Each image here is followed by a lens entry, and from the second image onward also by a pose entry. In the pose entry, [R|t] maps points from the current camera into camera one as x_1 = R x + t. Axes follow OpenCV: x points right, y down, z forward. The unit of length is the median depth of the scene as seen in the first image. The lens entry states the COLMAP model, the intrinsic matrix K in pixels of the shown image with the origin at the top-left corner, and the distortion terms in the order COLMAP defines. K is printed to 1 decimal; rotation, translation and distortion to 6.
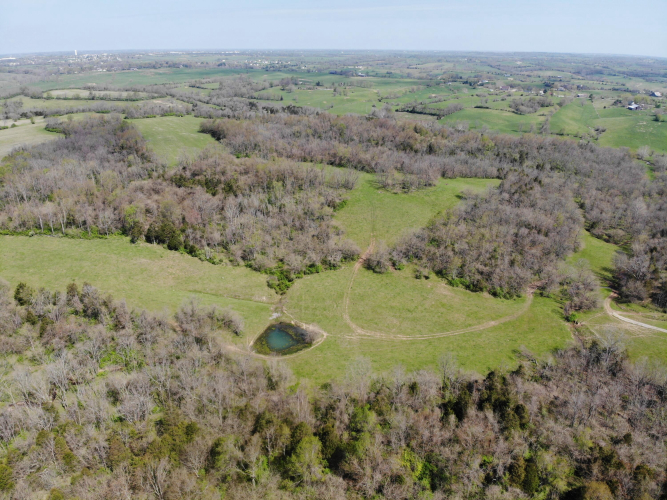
lens RADIAL K [[489.3, 0, 349.8], [0, 489.3, 258.5], [0, 0, 1]] dist [0.100757, -0.219354]
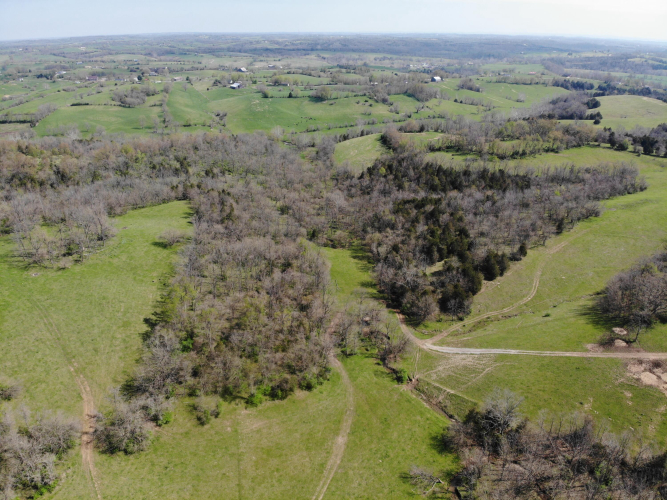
lens RADIAL K [[492.0, 0, 334.5], [0, 492.0, 253.2], [0, 0, 1]] dist [0.103785, -0.222679]
pose [[0.719344, -0.294952, 0.628926, -0.041518], [0.282127, 0.951395, 0.123496, -0.121245], [-0.634782, 0.088601, 0.767594, 0.283381]]
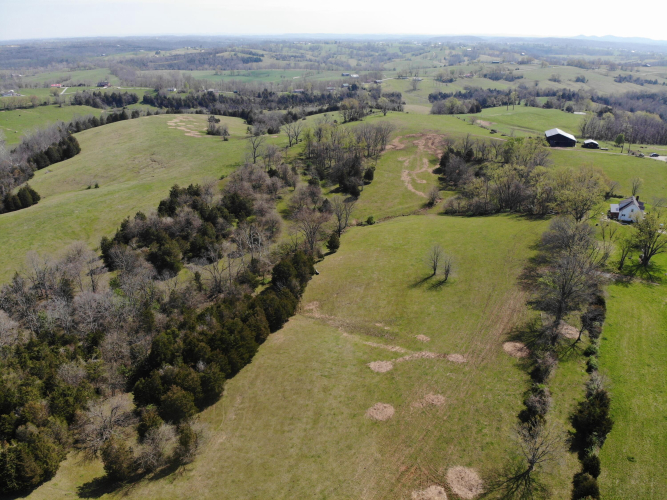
lens RADIAL K [[492.0, 0, 334.5], [0, 492.0, 253.2], [0, 0, 1]] dist [0.103785, -0.222679]
pose [[0.126423, -0.415977, 0.900545, 1.201648], [0.396617, 0.853304, 0.338477, -0.098141], [-0.909237, 0.314380, 0.272860, 0.394520]]
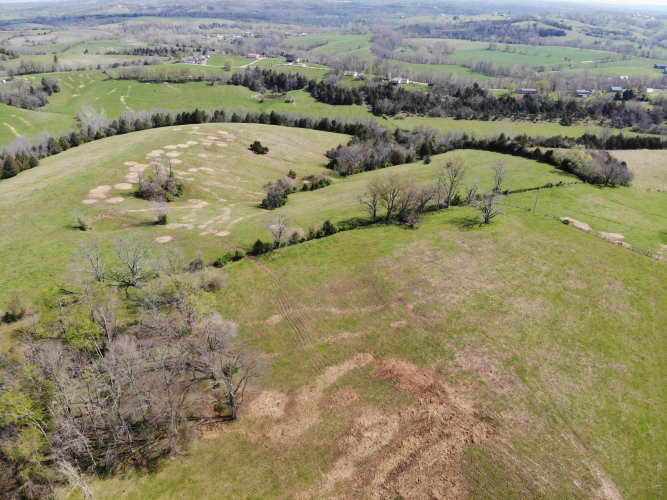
lens RADIAL K [[499.0, 0, 333.5], [0, 499.0, 250.0], [0, 0, 1]] dist [0.039444, -0.141157]
pose [[0.676446, -0.347862, 0.649163, 1.977335], [0.297437, 0.935380, 0.191298, -0.044101], [-0.673760, 0.063683, 0.736201, 0.258218]]
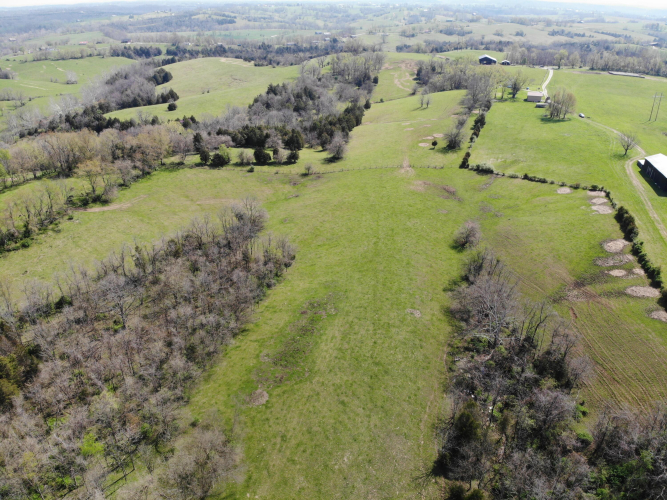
lens RADIAL K [[492.0, 0, 334.5], [0, 492.0, 253.2], [0, 0, 1]] dist [0.103785, -0.222679]
pose [[0.041820, -0.474209, 0.879418, 0.599845], [0.402558, 0.813580, 0.419564, -0.140972], [-0.914439, 0.336471, 0.224921, 0.473960]]
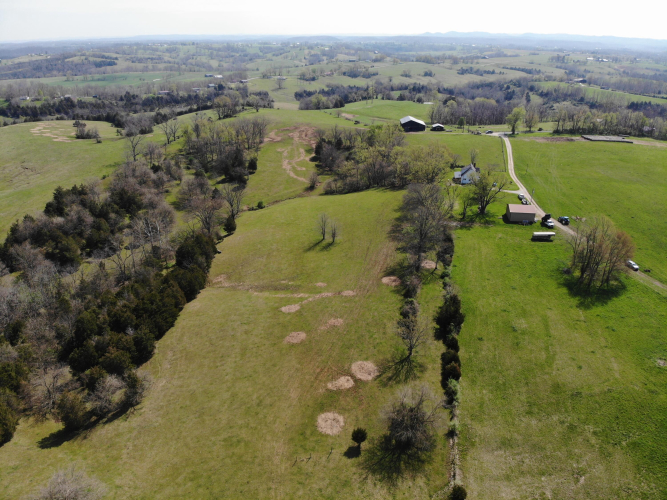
lens RADIAL K [[492.0, 0, 334.5], [0, 492.0, 253.2], [0, 0, 1]] dist [0.103785, -0.222679]
pose [[-0.133534, -0.414823, 0.900050, 1.127336], [0.397308, 0.809600, 0.432081, -0.104341], [-0.907918, 0.415295, 0.056703, 0.405769]]
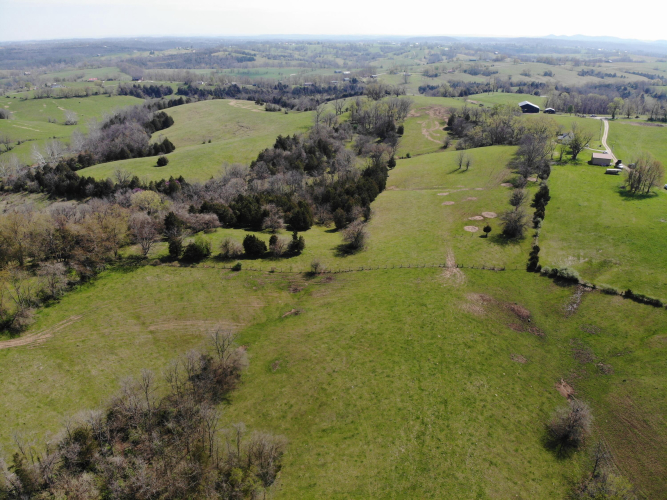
lens RADIAL K [[492.0, 0, 334.5], [0, 492.0, 253.2], [0, 0, 1]] dist [0.103785, -0.222679]
pose [[0.079096, -0.416716, 0.905589, 0.807893], [0.398303, 0.845982, 0.354499, -0.143893], [-0.913837, 0.332659, 0.232893, 0.483622]]
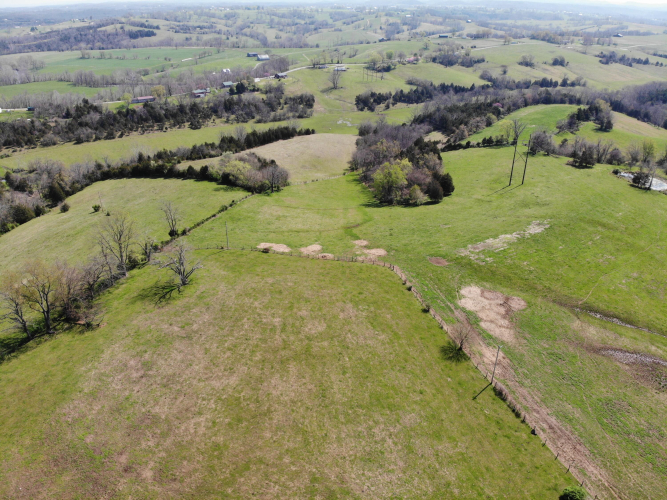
lens RADIAL K [[498.3, 0, 333.5], [0, 498.3, 250.0], [0, 0, 1]] dist [0.059031, -0.156480]
pose [[0.012285, -0.467931, 0.883680, 2.067245], [0.401853, 0.811549, 0.424149, -0.069129], [-0.915622, 0.349899, 0.198010, 0.318050]]
